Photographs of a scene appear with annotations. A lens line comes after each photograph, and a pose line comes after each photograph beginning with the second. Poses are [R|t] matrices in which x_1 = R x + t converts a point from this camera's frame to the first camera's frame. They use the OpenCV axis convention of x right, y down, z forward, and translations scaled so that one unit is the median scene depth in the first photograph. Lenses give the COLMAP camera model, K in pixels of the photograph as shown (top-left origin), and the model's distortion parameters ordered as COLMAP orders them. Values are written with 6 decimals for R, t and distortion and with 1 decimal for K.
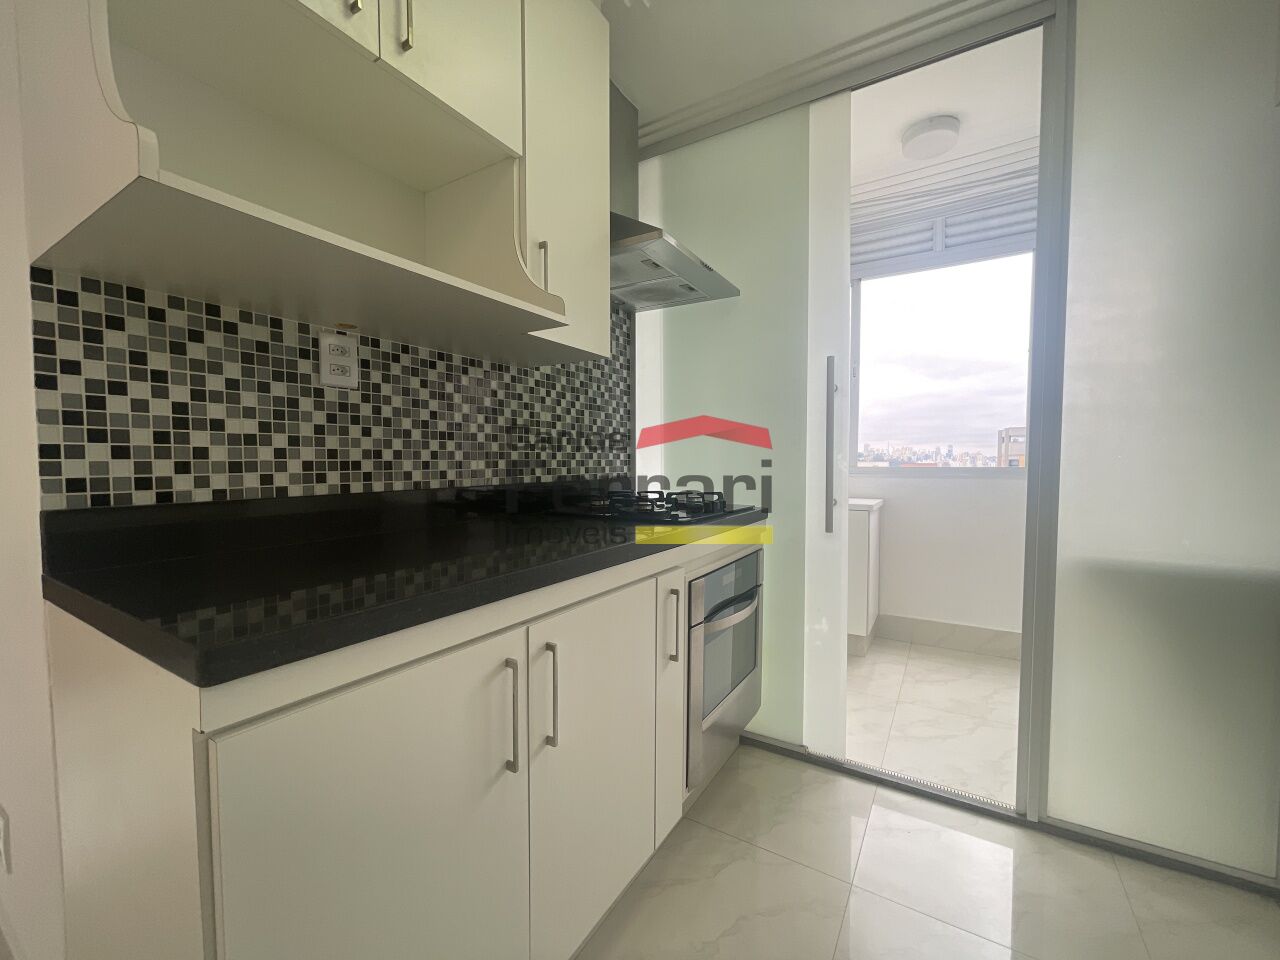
lens RADIAL K [[516.7, 0, 639.8], [0, 516.7, 478.0], [0, 0, 1]] dist [-0.003879, 0.000533]
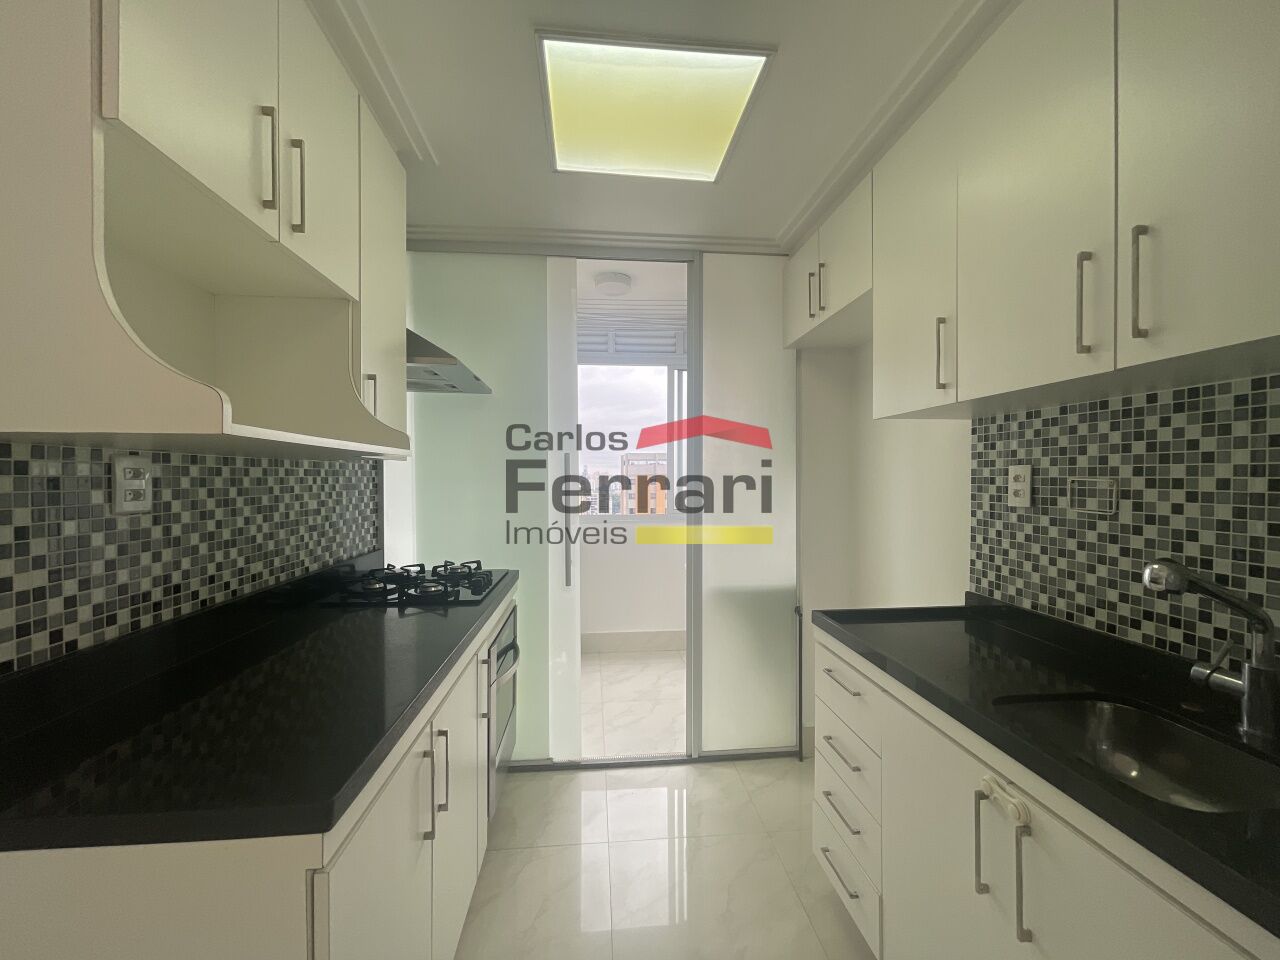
lens RADIAL K [[516.7, 0, 635.8], [0, 516.7, 475.8], [0, 0, 1]] dist [-0.003879, 0.000533]
pose [[0.803474, -0.000020, 0.595340, -0.337406], [0.023294, 0.999235, -0.031405, -0.158600], [-0.594884, 0.039101, 0.802860, -0.203434]]
